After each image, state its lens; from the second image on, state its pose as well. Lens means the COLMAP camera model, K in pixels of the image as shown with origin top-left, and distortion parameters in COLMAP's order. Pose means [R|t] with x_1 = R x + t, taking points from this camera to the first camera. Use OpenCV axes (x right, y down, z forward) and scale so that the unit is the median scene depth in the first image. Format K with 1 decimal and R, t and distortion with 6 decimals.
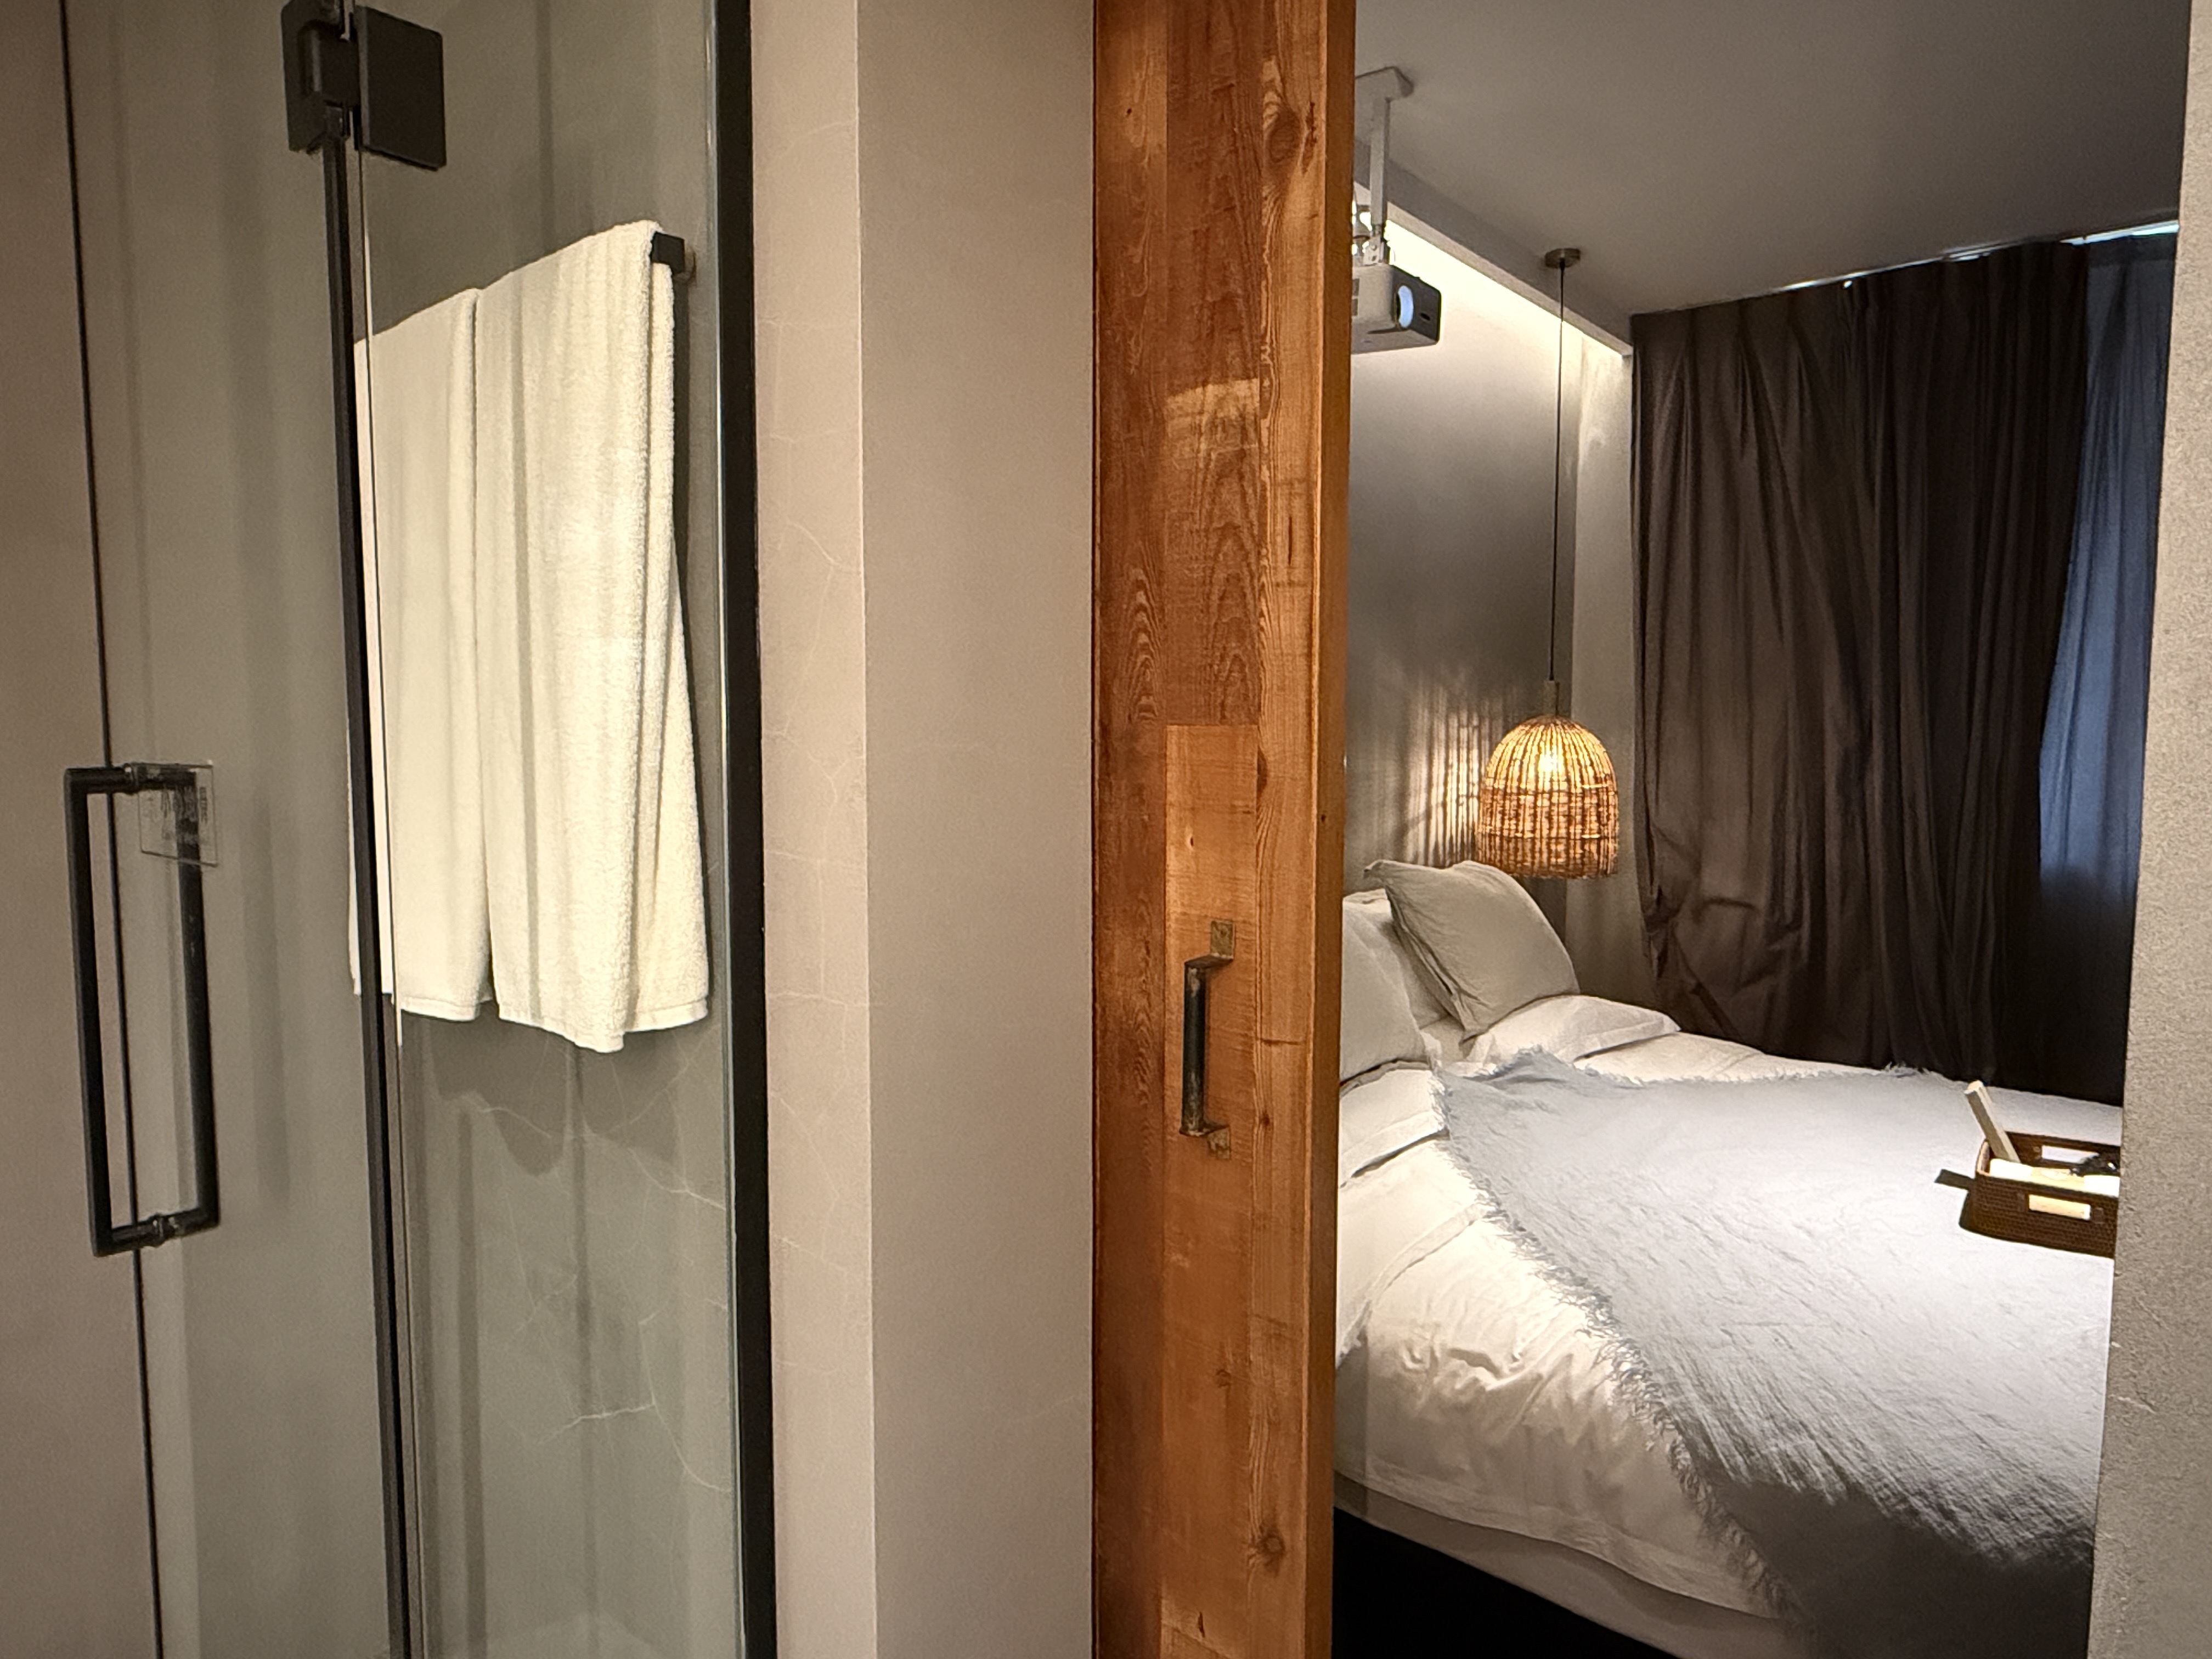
lens RADIAL K [[1369.0, 0, 1111.3], [0, 1369.0, 816.2], [0, 0, 1]] dist [-0.014483, 0.006377]
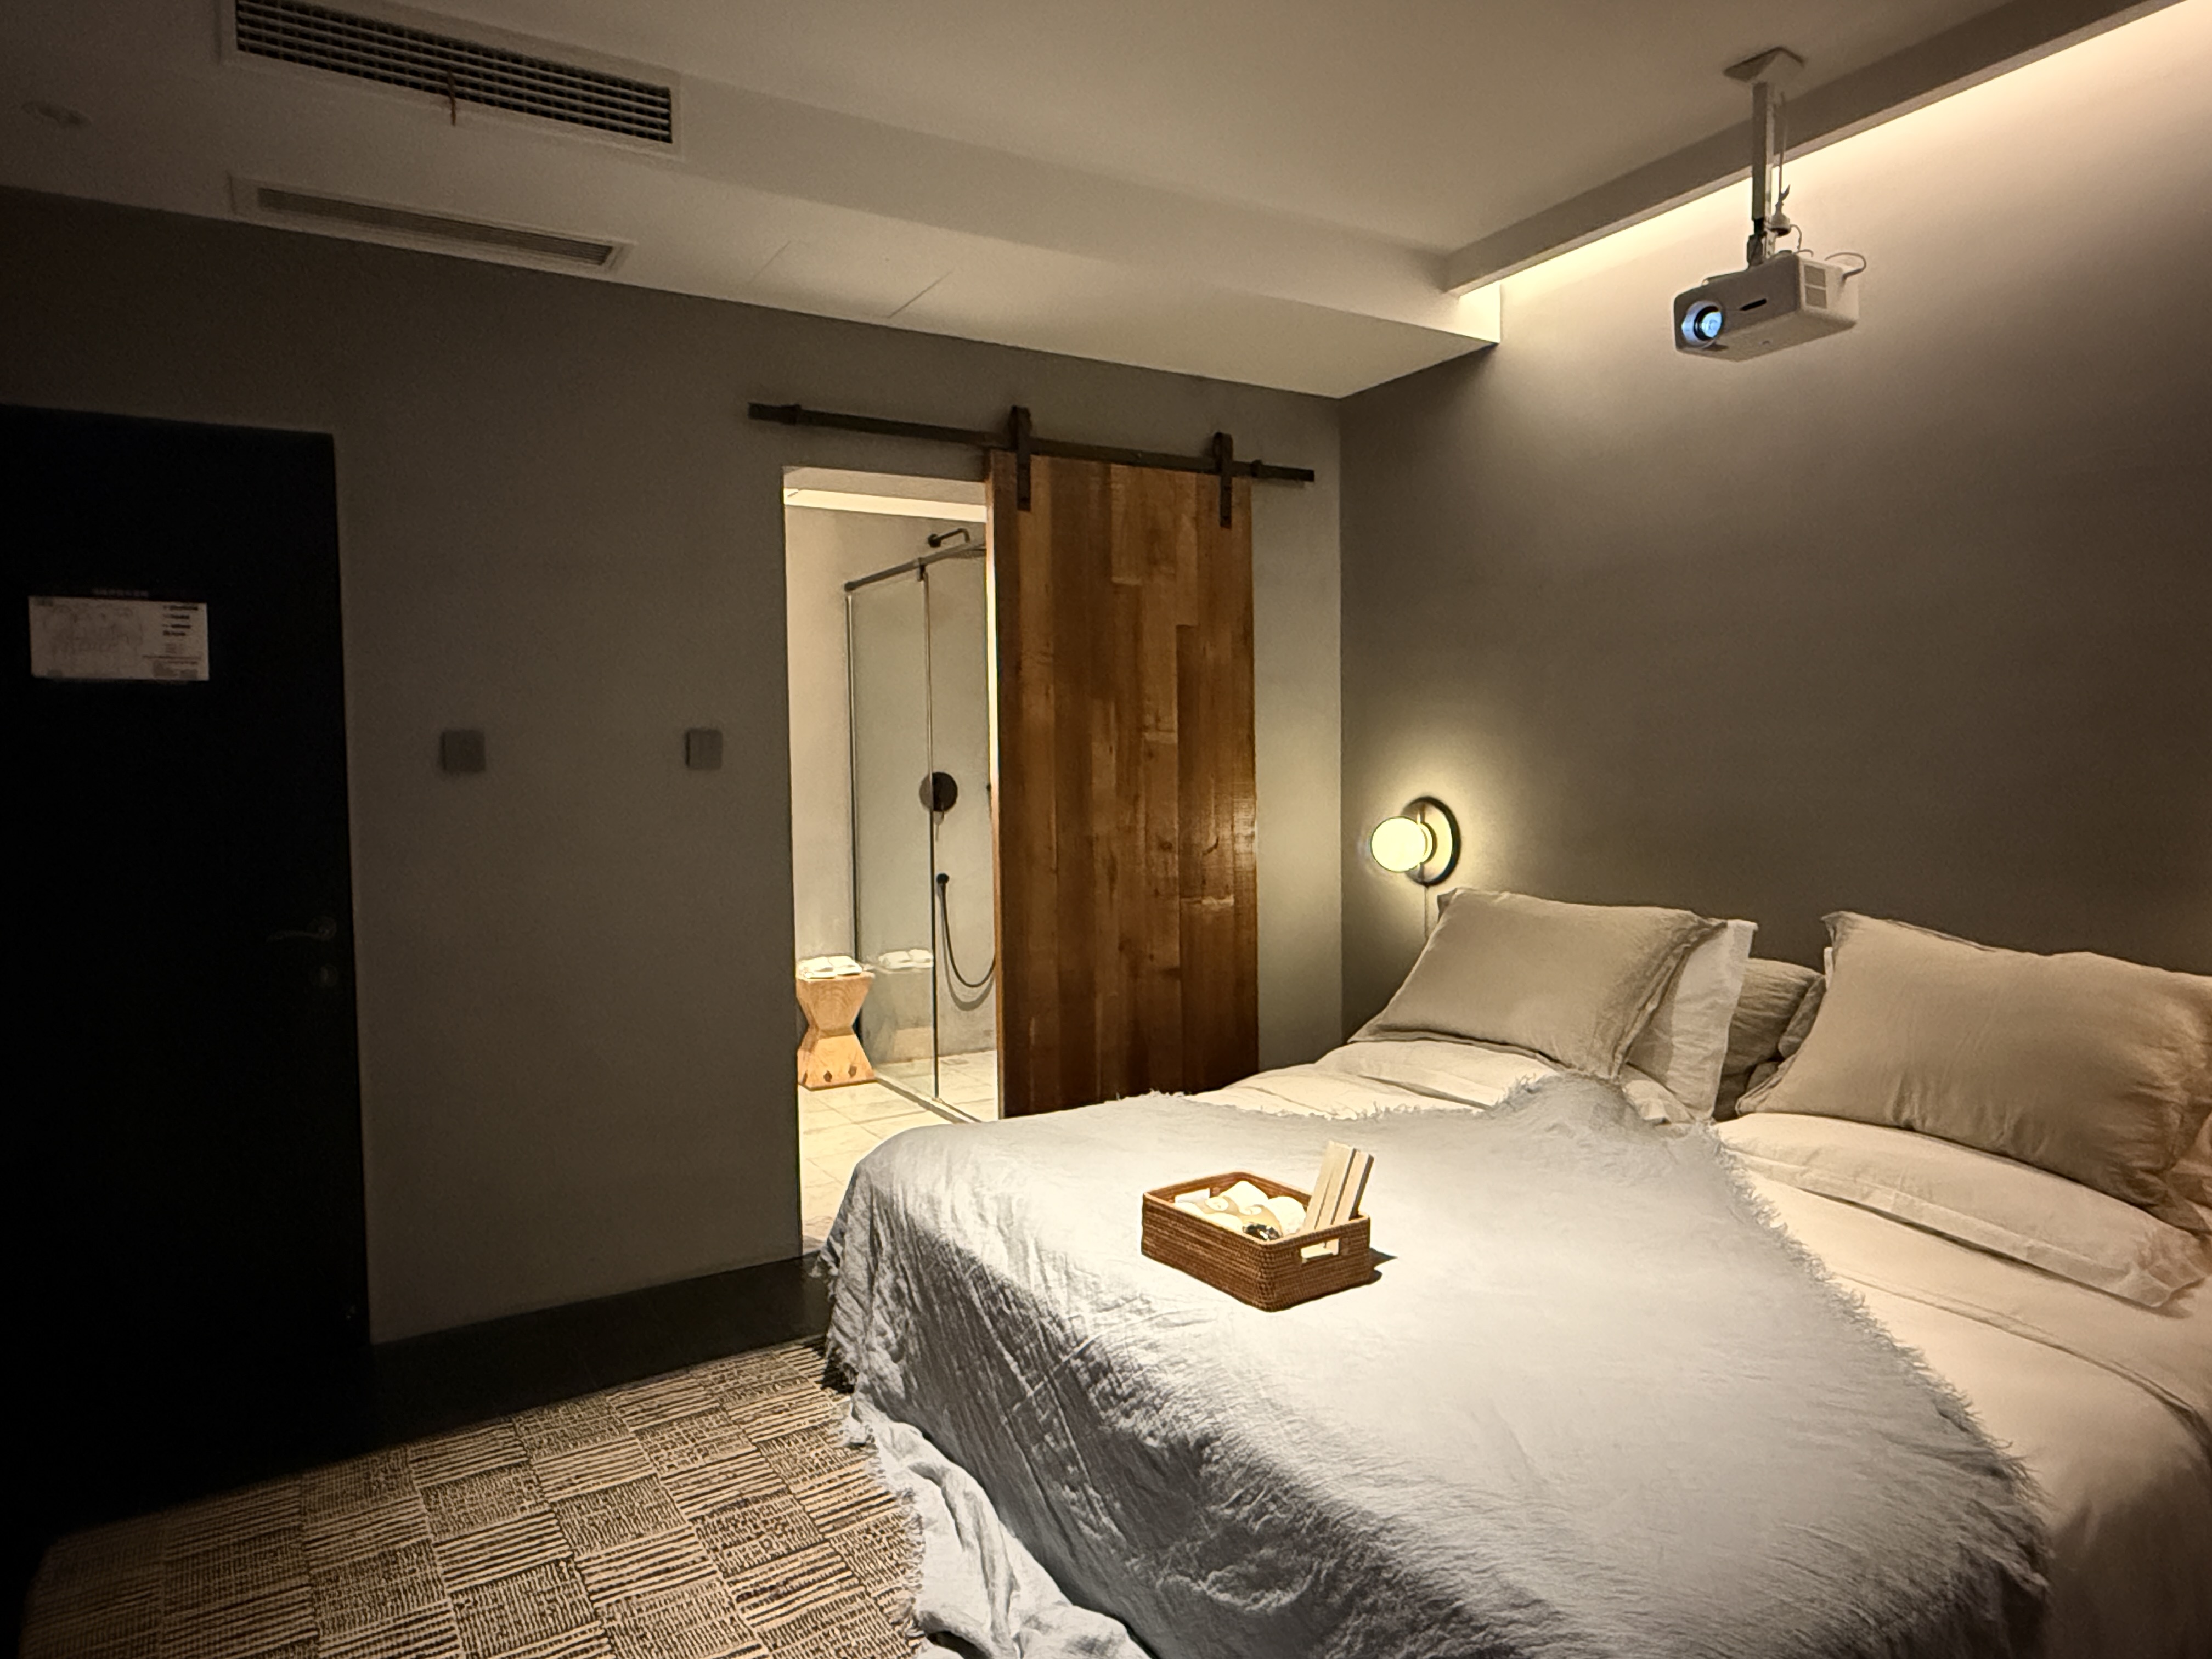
lens RADIAL K [[1369.0, 0, 1101.8], [0, 1369.0, 819.1], [0, 0, 1]] dist [-0.014483, 0.006377]
pose [[-0.315430, 0.045885, -0.947839, 0.893545], [-0.046760, 0.996865, 0.063820, -0.046198], [0.947796, 0.064451, -0.312296, 0.638774]]
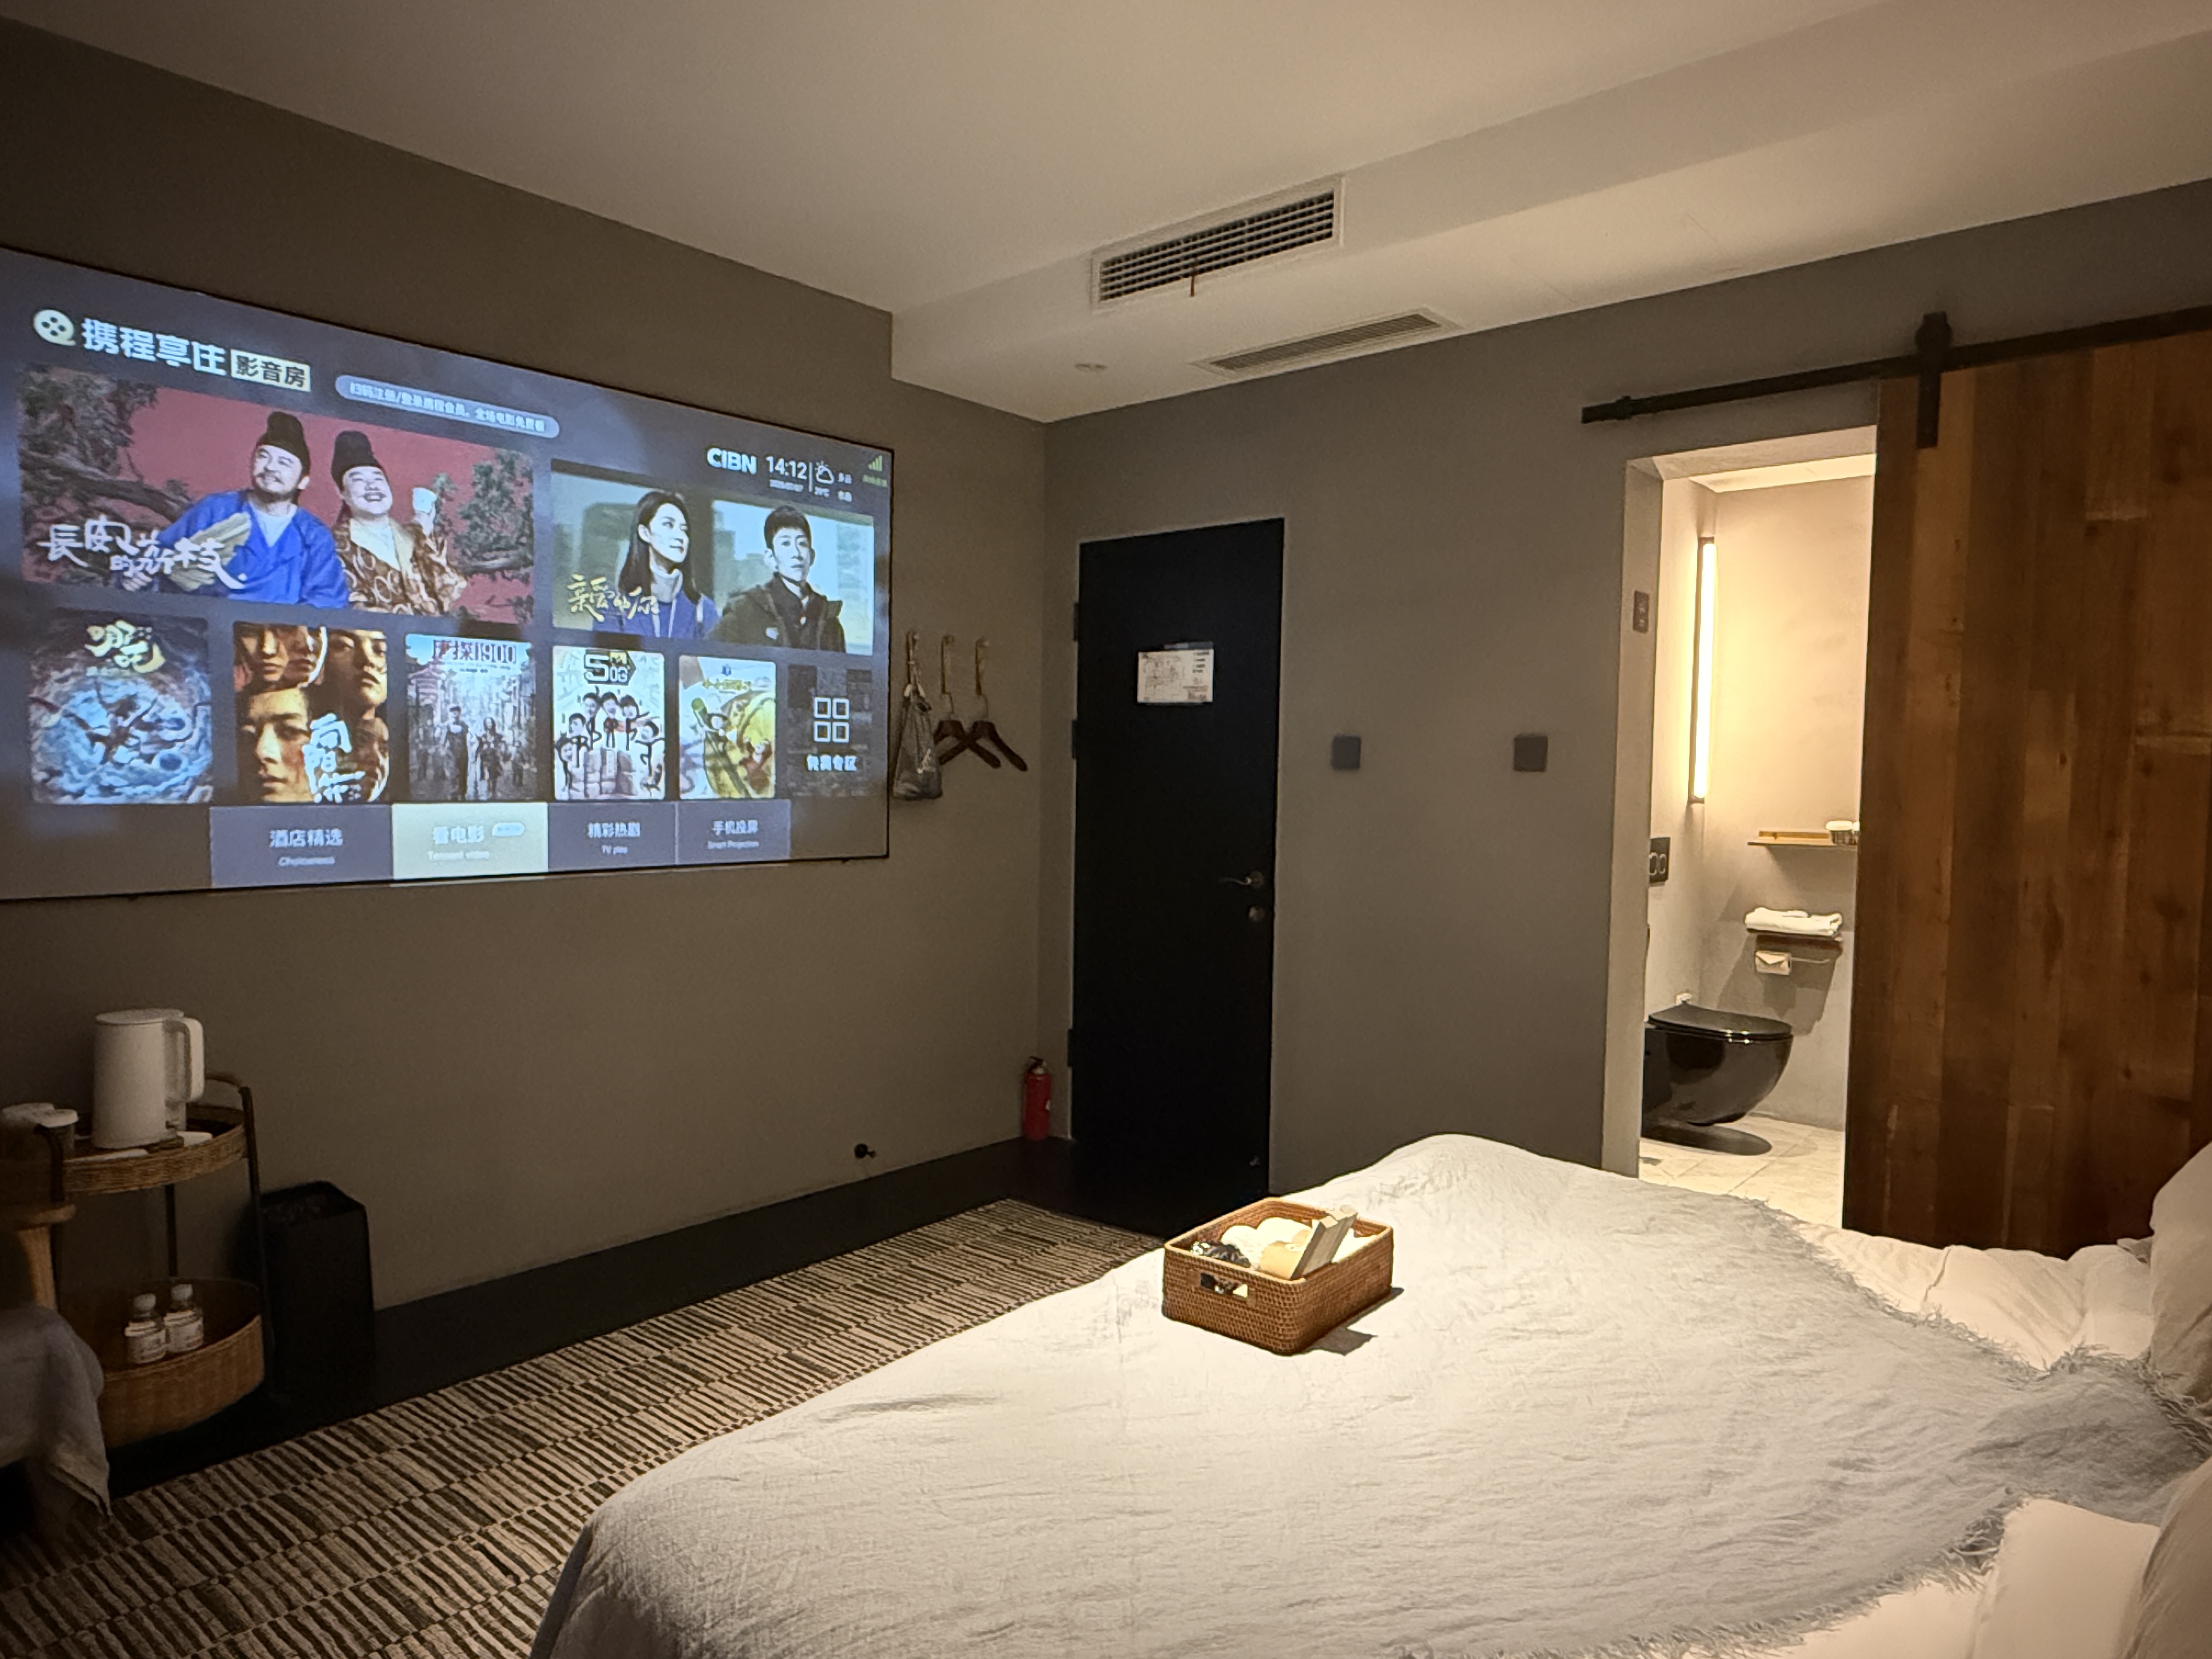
lens RADIAL K [[1369.0, 0, 1096.9], [0, 1369.0, 817.0], [0, 0, 1]] dist [-0.014483, 0.006377]
pose [[-0.999731, -0.014995, 0.017696, 0.442685], [-0.013124, 0.994751, 0.101480, -0.068029], [-0.019125, 0.101221, -0.994680, 1.017547]]
